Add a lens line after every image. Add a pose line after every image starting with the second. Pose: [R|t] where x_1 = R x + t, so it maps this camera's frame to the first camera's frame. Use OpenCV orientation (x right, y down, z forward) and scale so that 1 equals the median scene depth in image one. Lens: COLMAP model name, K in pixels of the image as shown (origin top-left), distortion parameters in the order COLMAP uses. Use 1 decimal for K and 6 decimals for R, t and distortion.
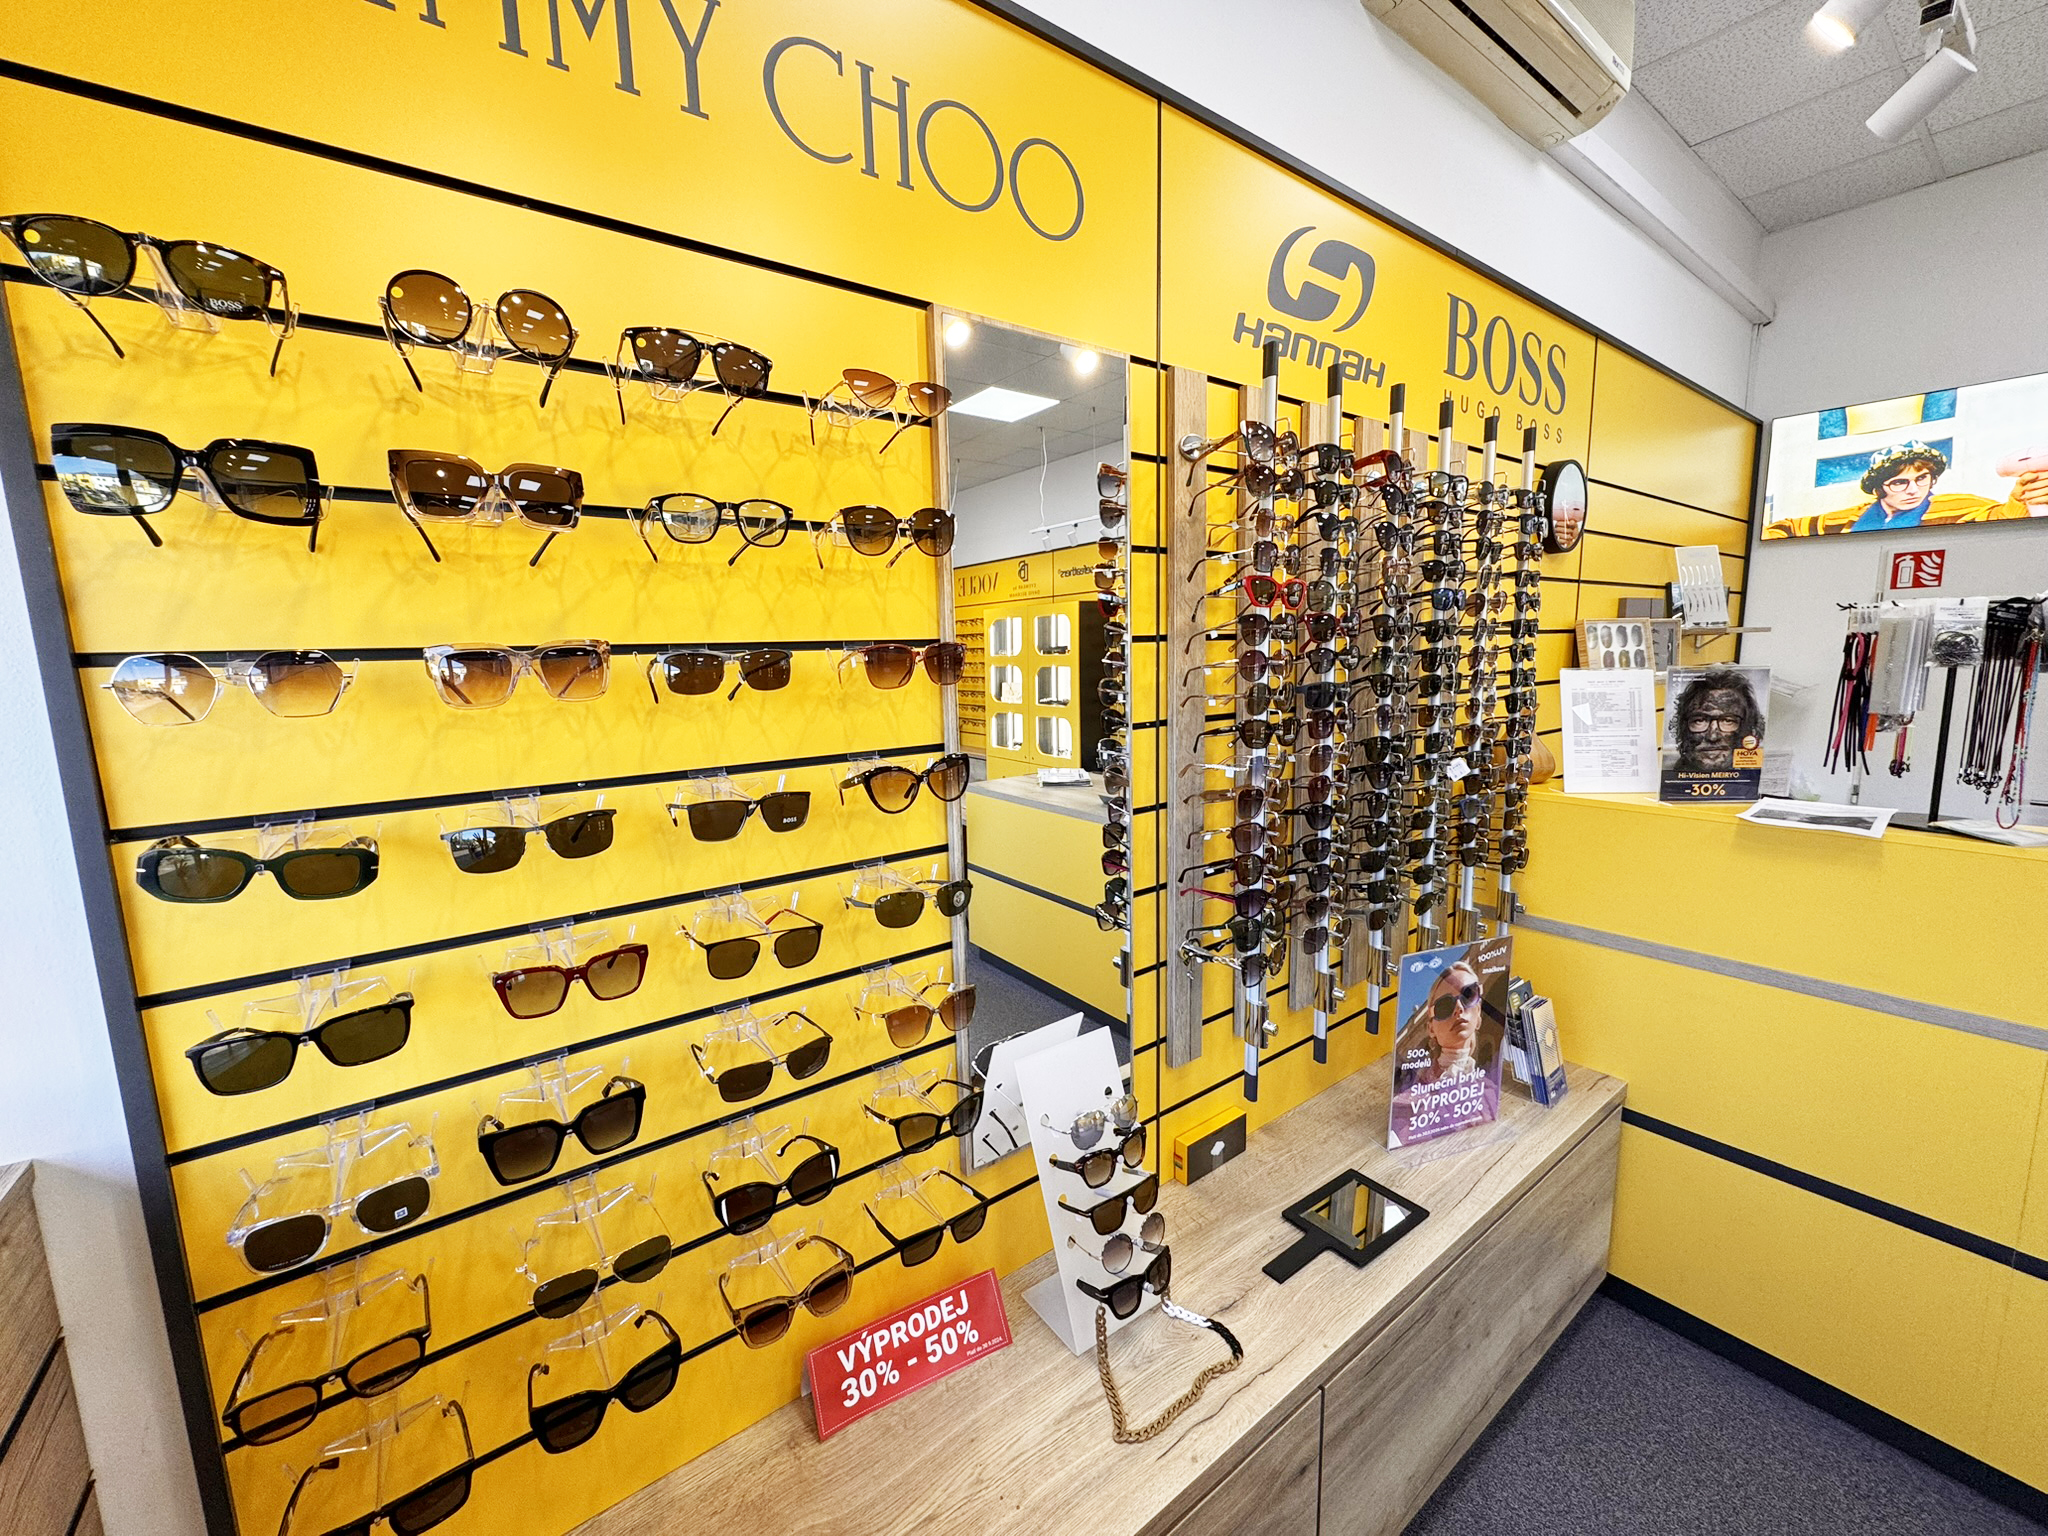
lens RADIAL K [[811.4, 0, 1026.0], [0, 811.4, 763.7], [0, 0, 1]] dist [-0.002196, 0.000069]
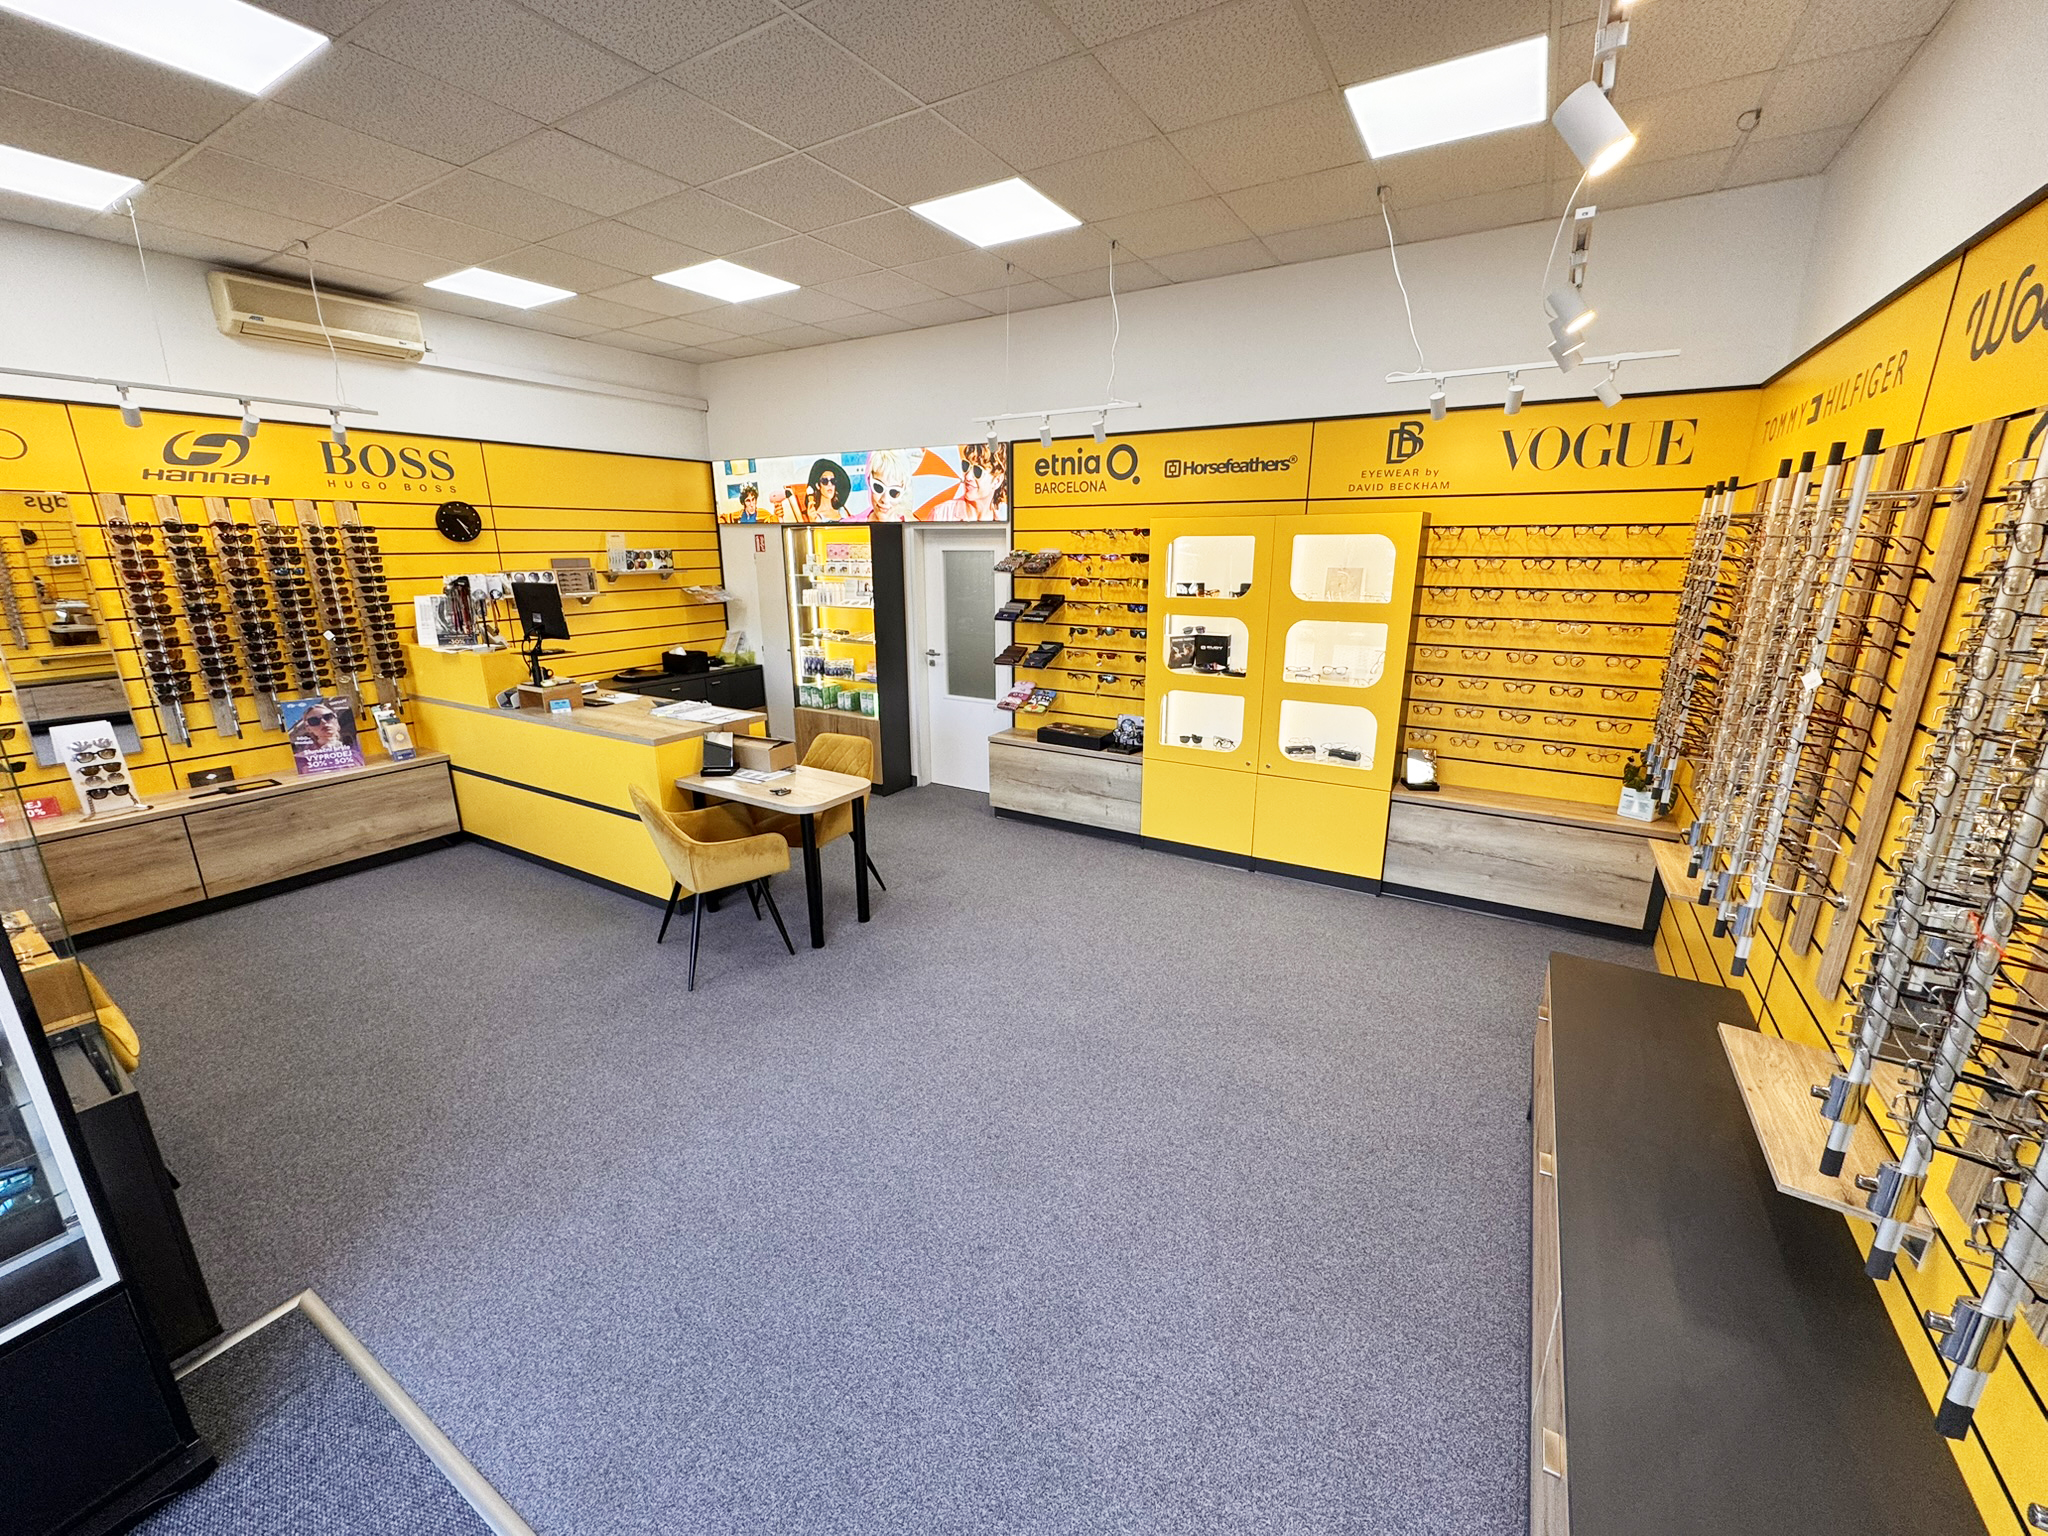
lens RADIAL K [[811.4, 0, 1026.0], [0, 811.4, 763.7], [0, 0, 1]] dist [-0.002196, 0.000069]
pose [[0.926111, -0.078921, 0.368904, 1.473718], [0.034212, 0.991413, 0.126210, 0.150092], [-0.375697, -0.104263, 0.920859, -2.103437]]
